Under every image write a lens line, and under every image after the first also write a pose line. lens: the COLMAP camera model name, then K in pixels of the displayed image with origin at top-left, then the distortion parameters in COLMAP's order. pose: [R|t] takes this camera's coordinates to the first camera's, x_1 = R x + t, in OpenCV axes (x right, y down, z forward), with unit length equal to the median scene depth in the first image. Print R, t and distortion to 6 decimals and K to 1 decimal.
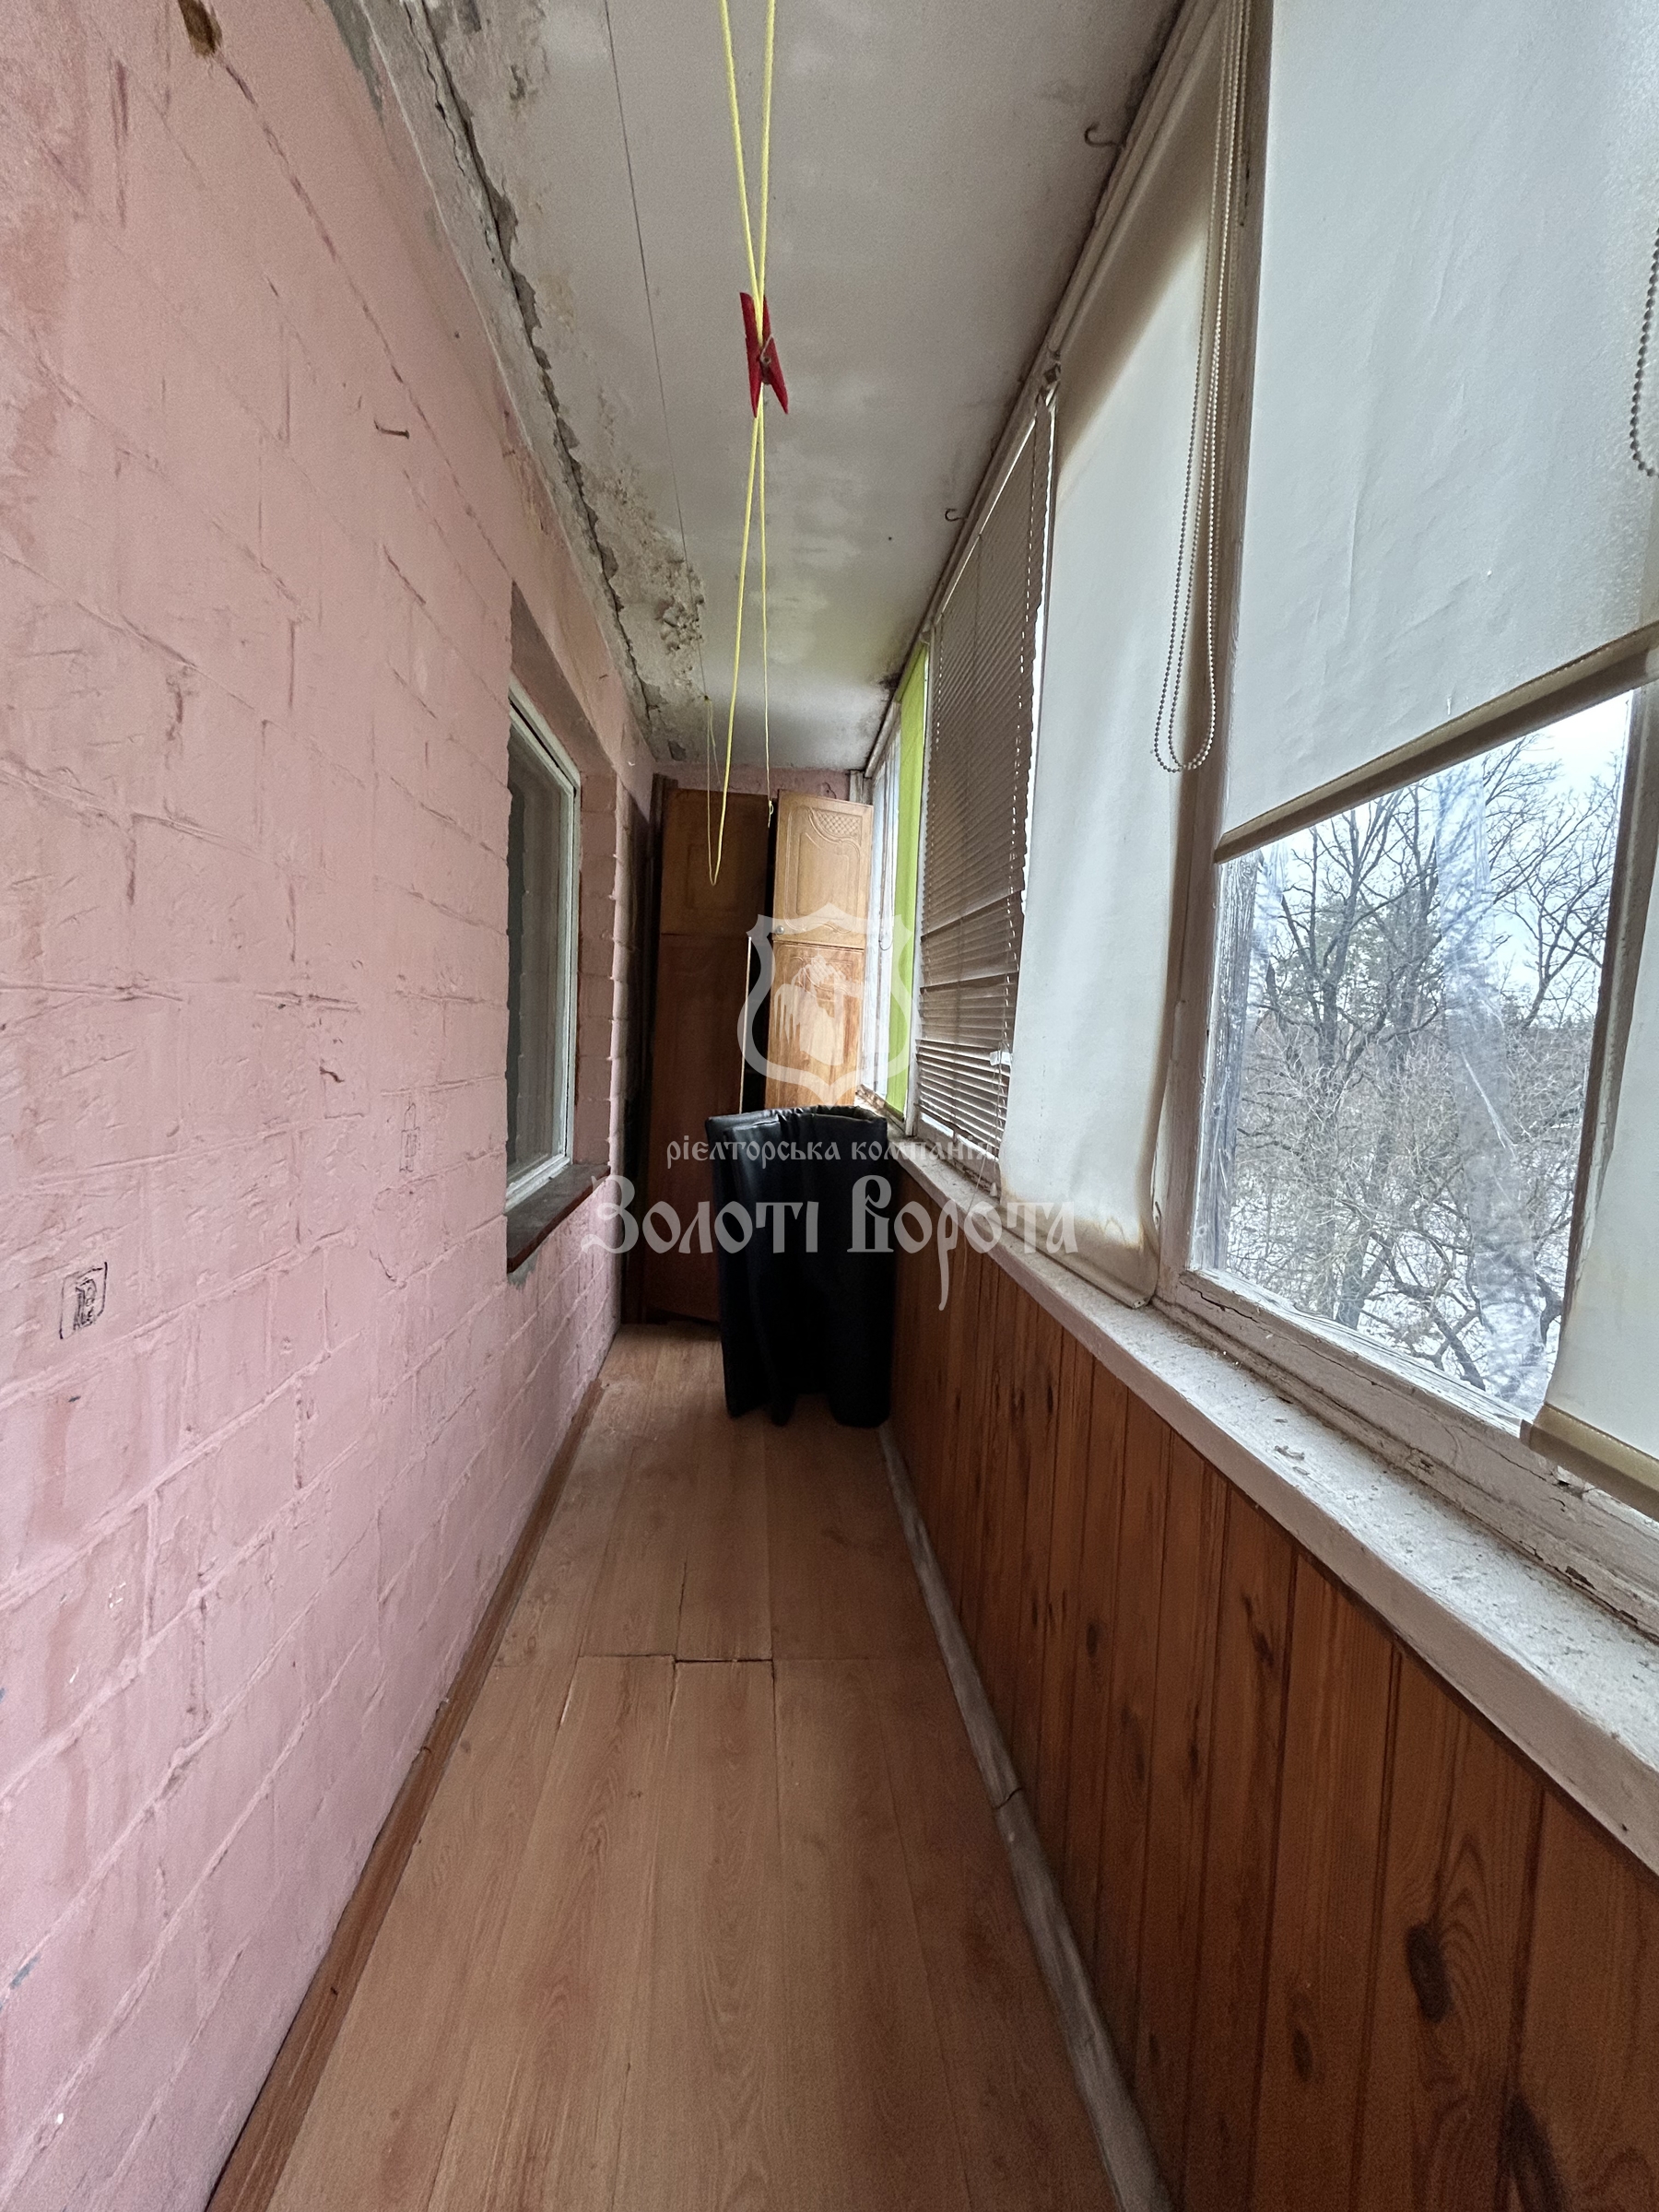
lens RADIAL K [[887.1, 0, 831.0], [0, 887.1, 1103.8], [0, 0, 1]] dist [-0.000510, -0.000021]
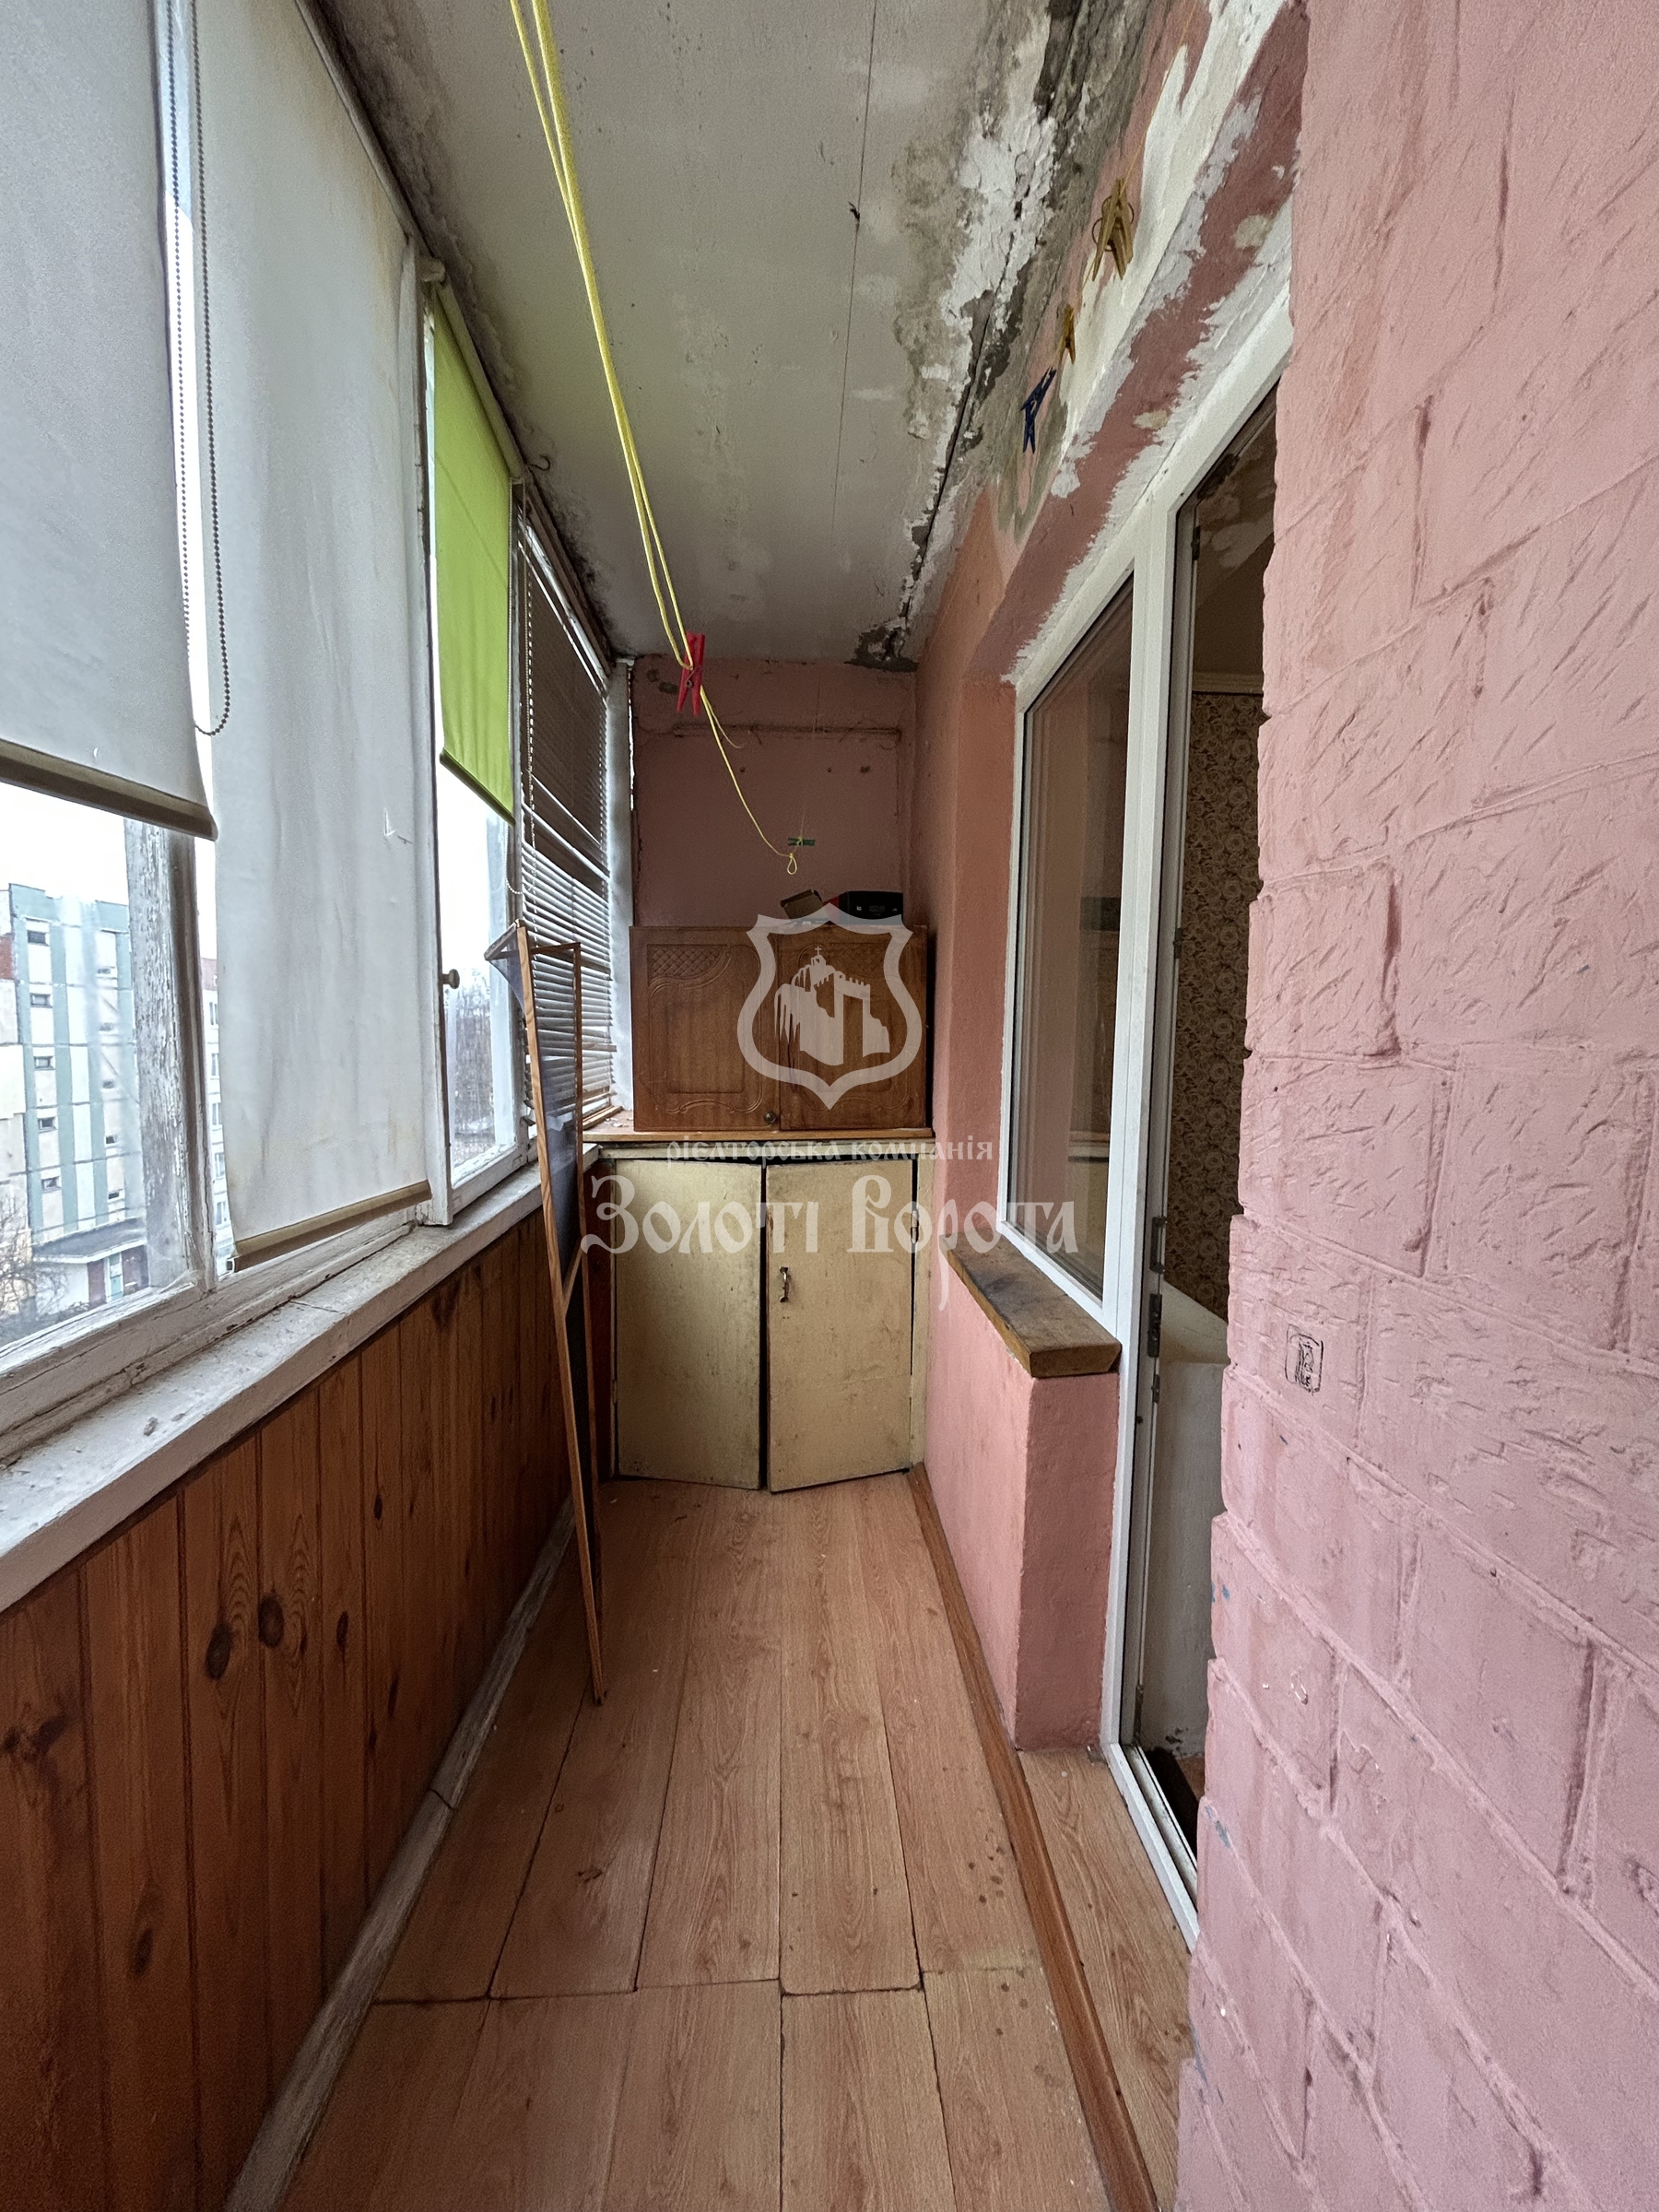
lens RADIAL K [[887.1, 0, 835.0], [0, 887.1, 1104.9], [0, 0, 1]] dist [-0.000510, -0.000021]
pose [[-0.997877, -0.056514, 0.032380, -0.328047], [-0.050472, 0.985166, 0.164016, -0.212064], [-0.041168, 0.162033, -0.985926, 2.013925]]
